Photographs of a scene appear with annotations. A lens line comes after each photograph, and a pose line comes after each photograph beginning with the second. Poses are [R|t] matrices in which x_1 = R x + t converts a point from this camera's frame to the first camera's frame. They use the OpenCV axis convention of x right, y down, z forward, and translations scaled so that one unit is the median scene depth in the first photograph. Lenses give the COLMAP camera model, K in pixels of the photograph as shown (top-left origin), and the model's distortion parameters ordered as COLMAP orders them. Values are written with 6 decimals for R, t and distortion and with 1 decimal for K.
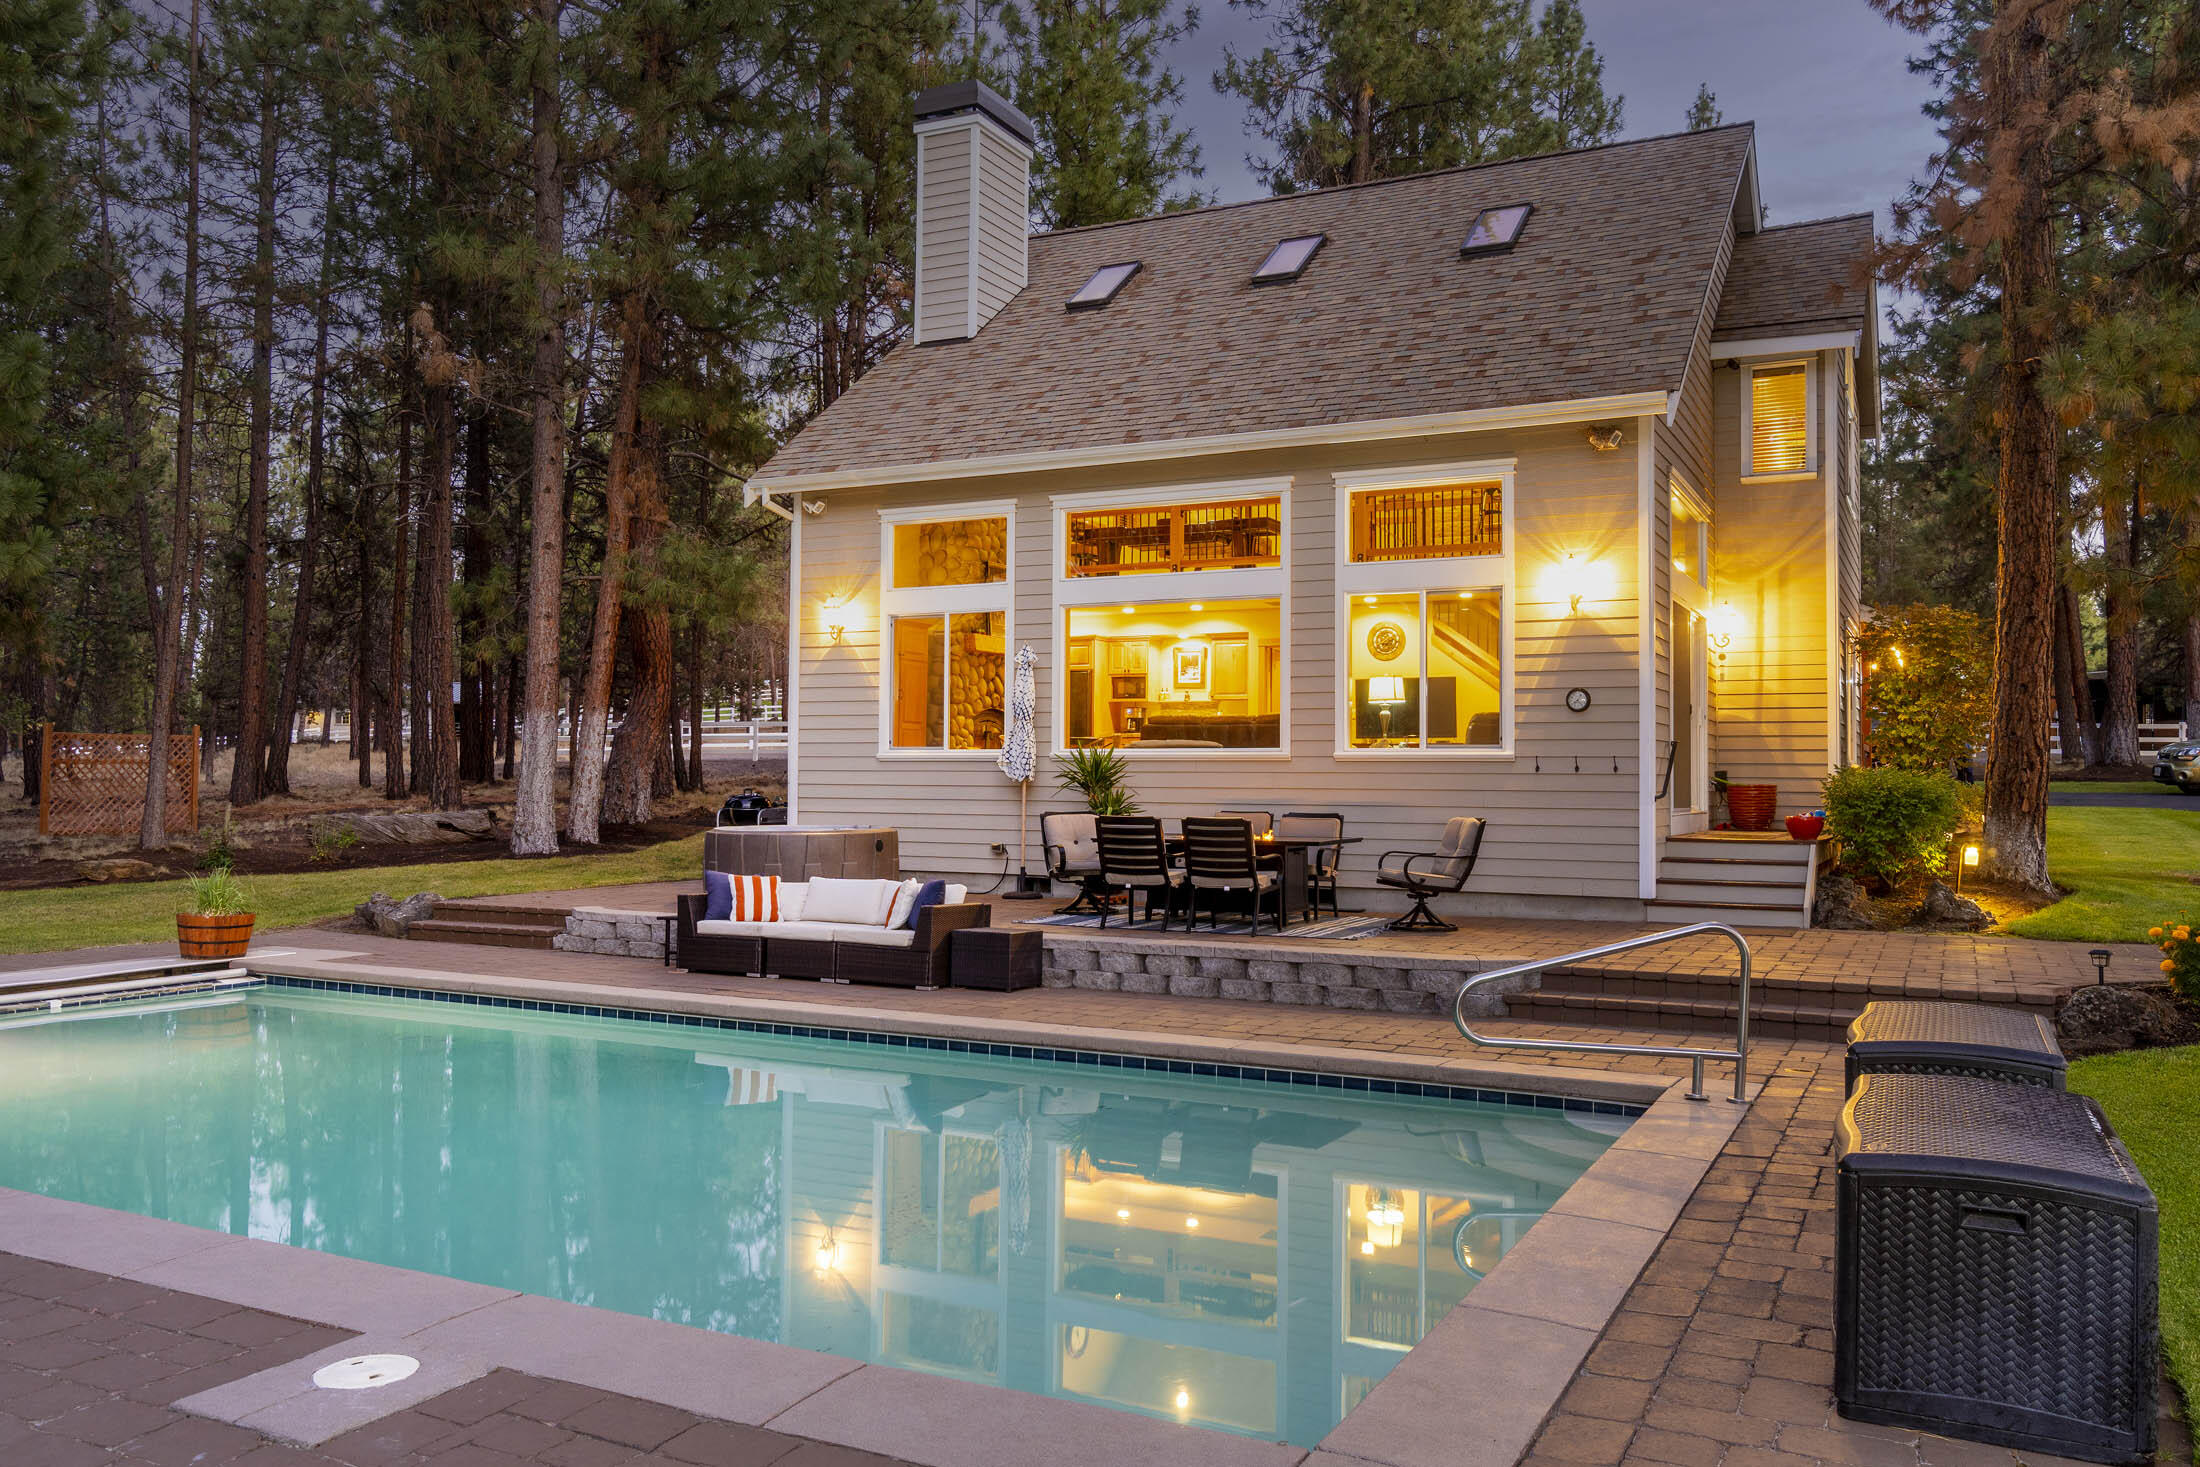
lens RADIAL K [[1682.6, 0, 1100.0], [0, 1682.6, 733.5], [0, 0, 1]] dist [0.002233, -0.004868]
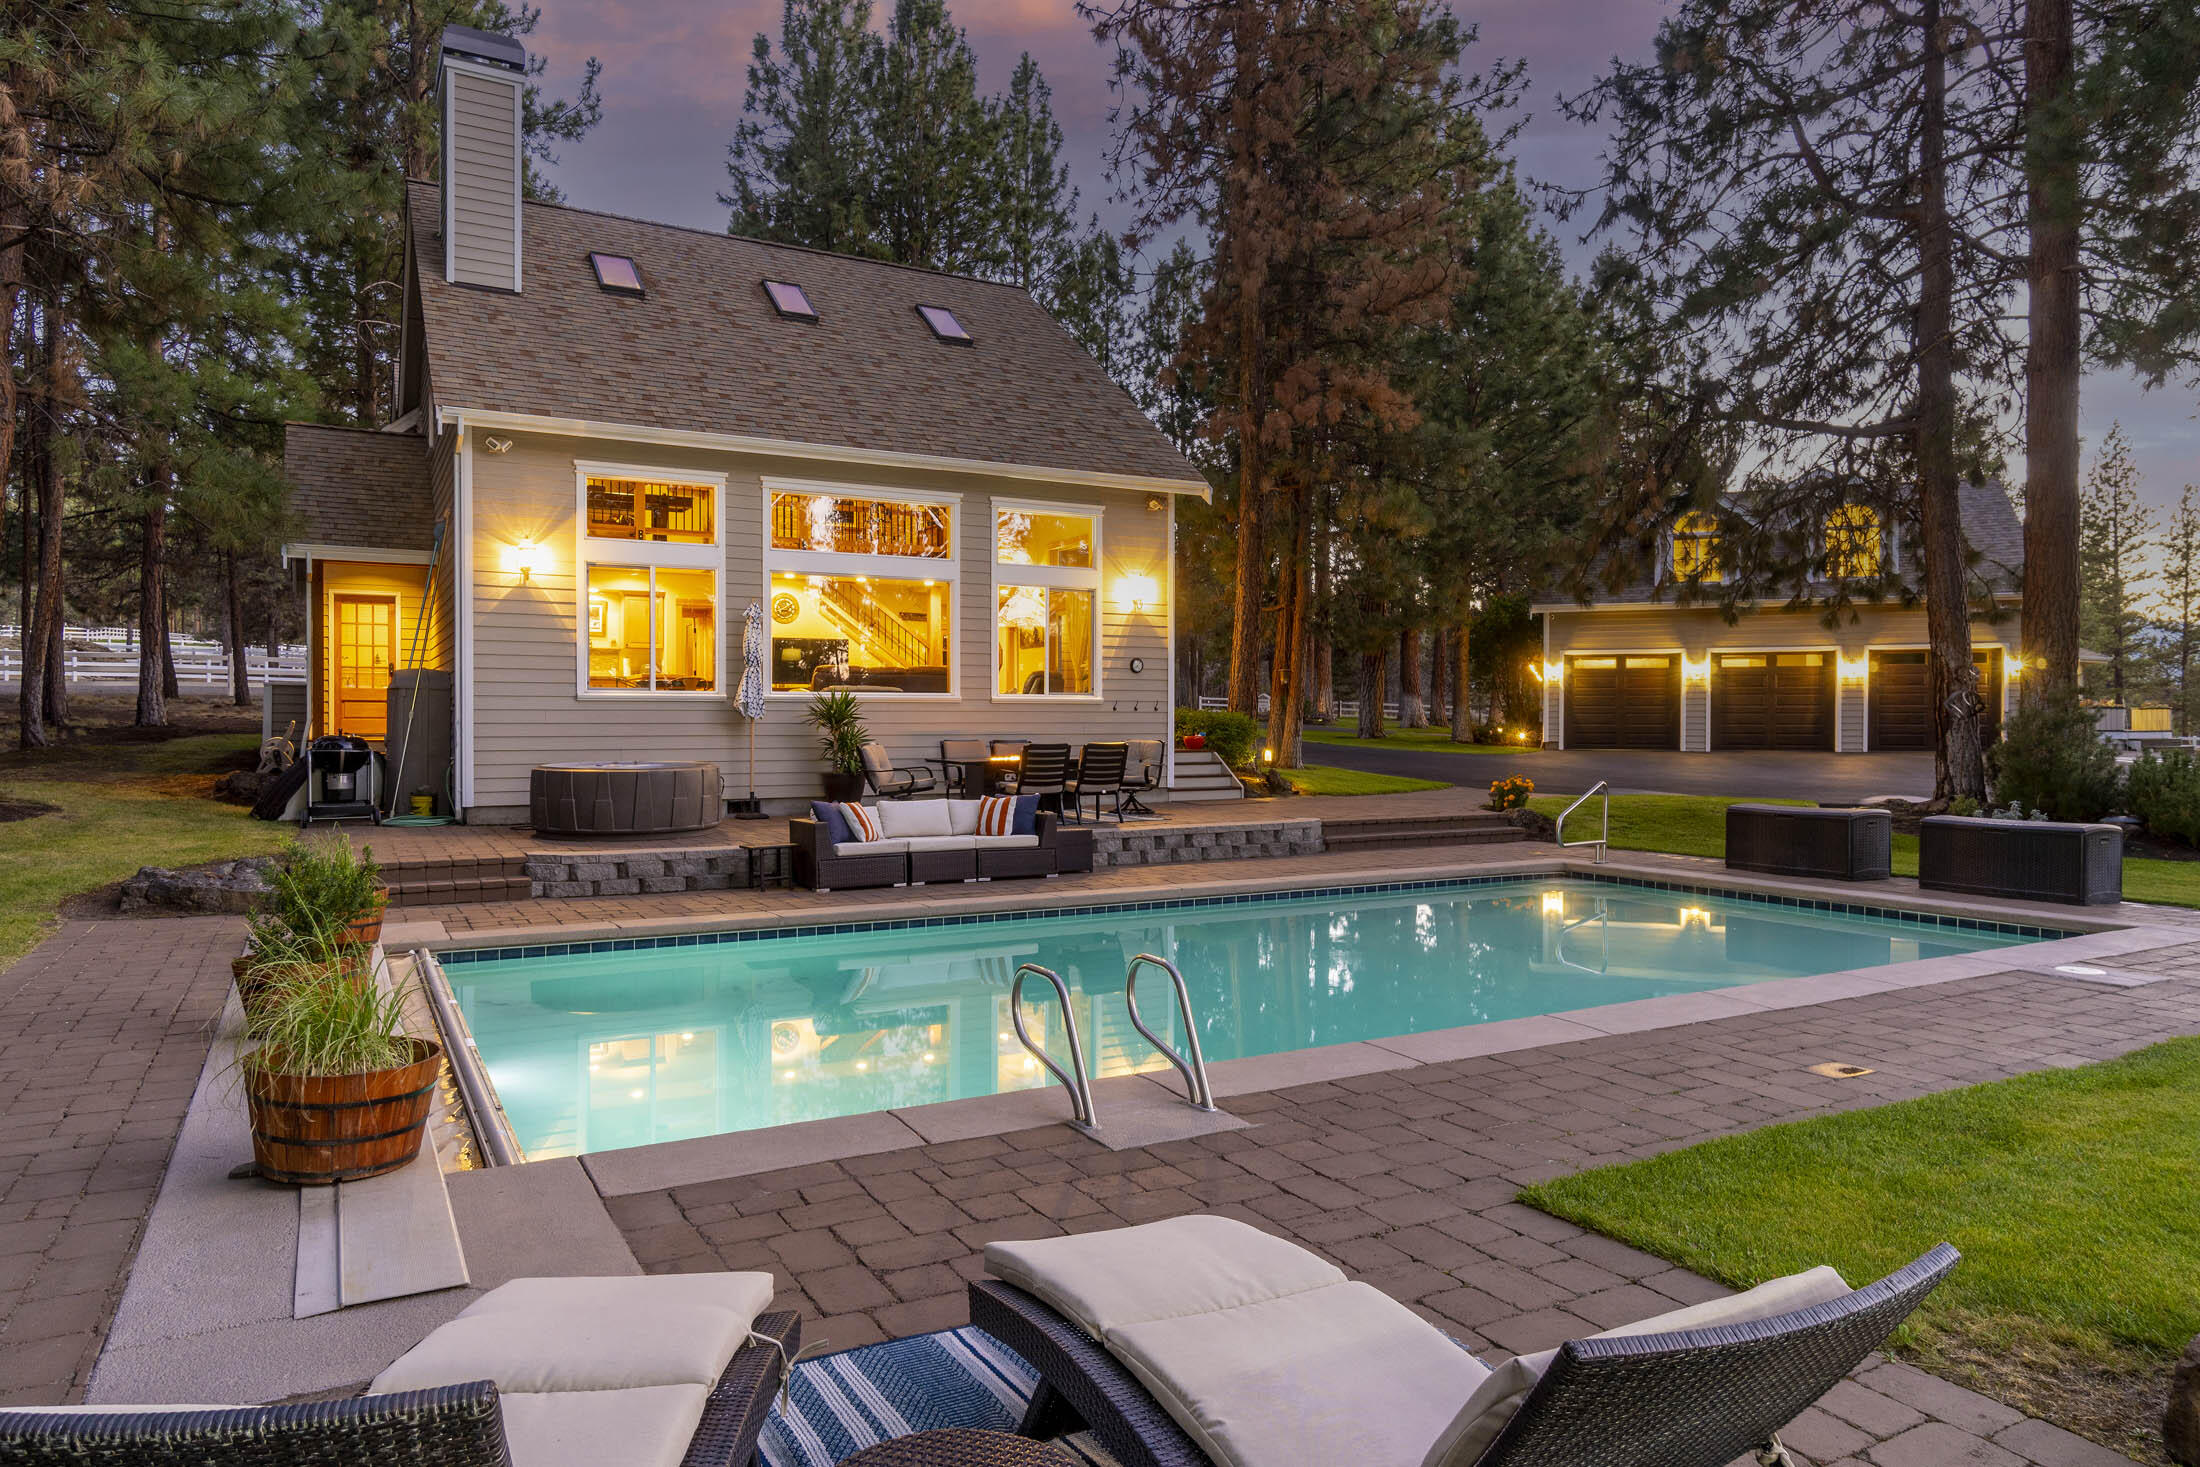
lens RADIAL K [[1363.0, 0, 1100.0], [0, 1363.0, 733.5], [0, 0, 1]] dist [-0.005053, -0.003128]
pose [[0.550120, -0.015562, 0.834941, -0.761128], [-0.019701, 0.999306, 0.031606, 0.003928], [-0.834853, -0.033836, 0.549432, 0.300117]]
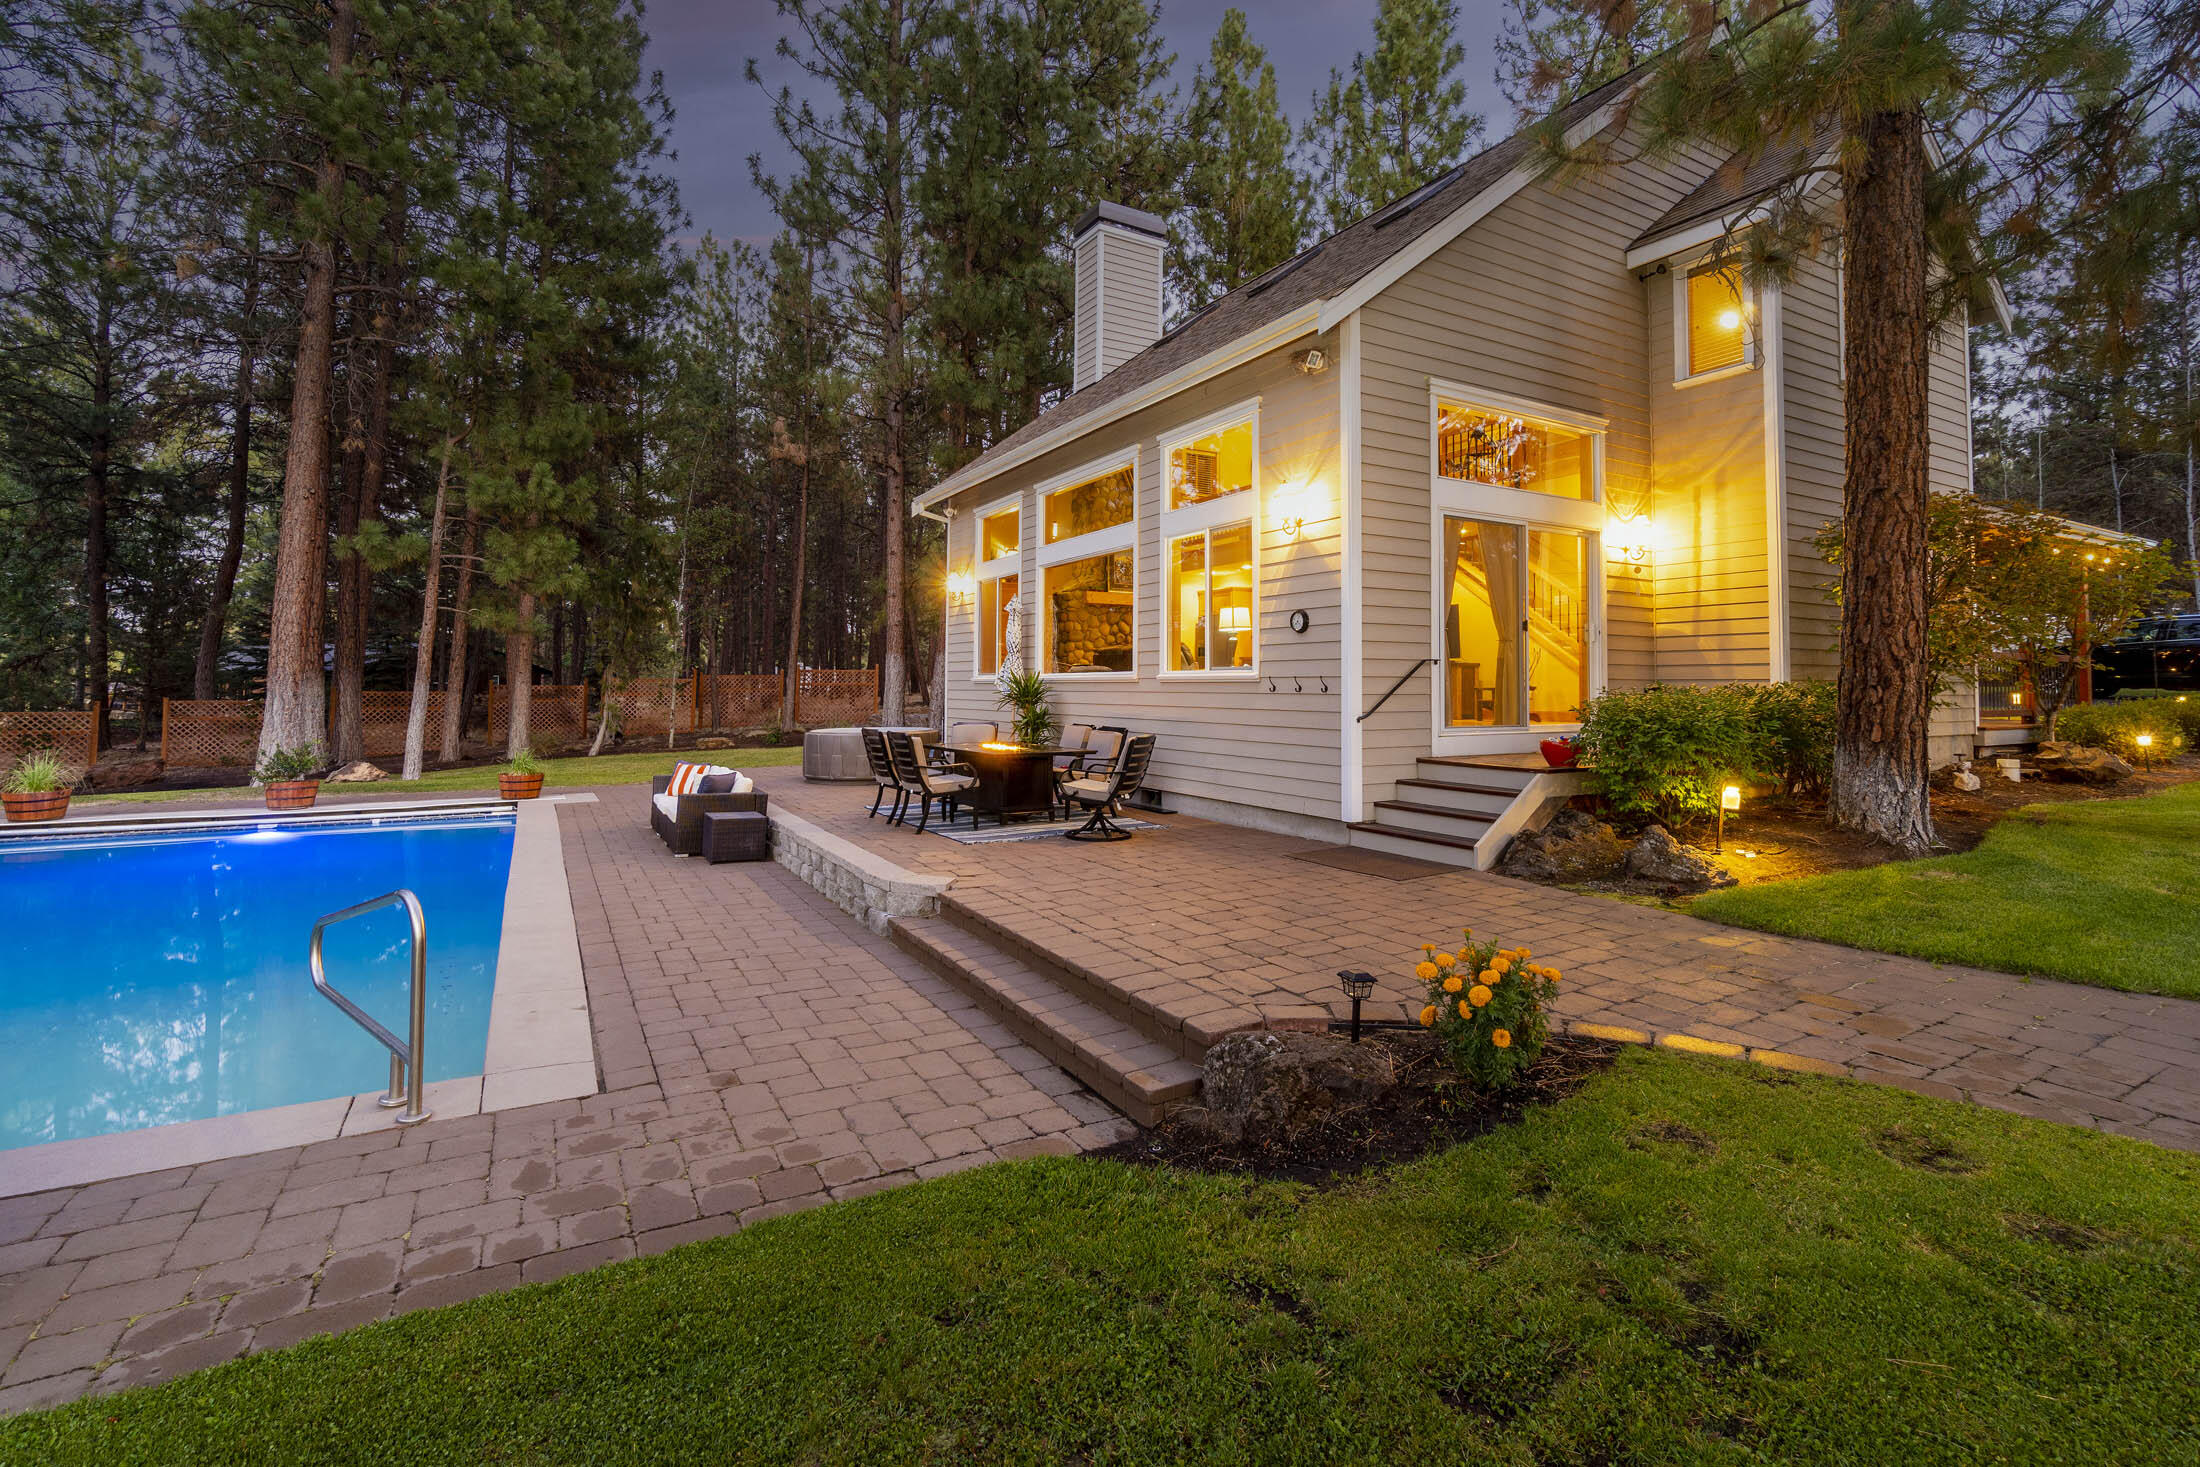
lens RADIAL K [[973.6, 0, 1097.6], [0, 973.6, 659.3], [0, 0, 1]] dist [0.002558, 0.000174]
pose [[0.842496, -0.021002, -0.538294, 0.468286], [0.019741, 0.999772, -0.008110, 0.005205], [0.538341, -0.003793, 0.842718, 0.408505]]
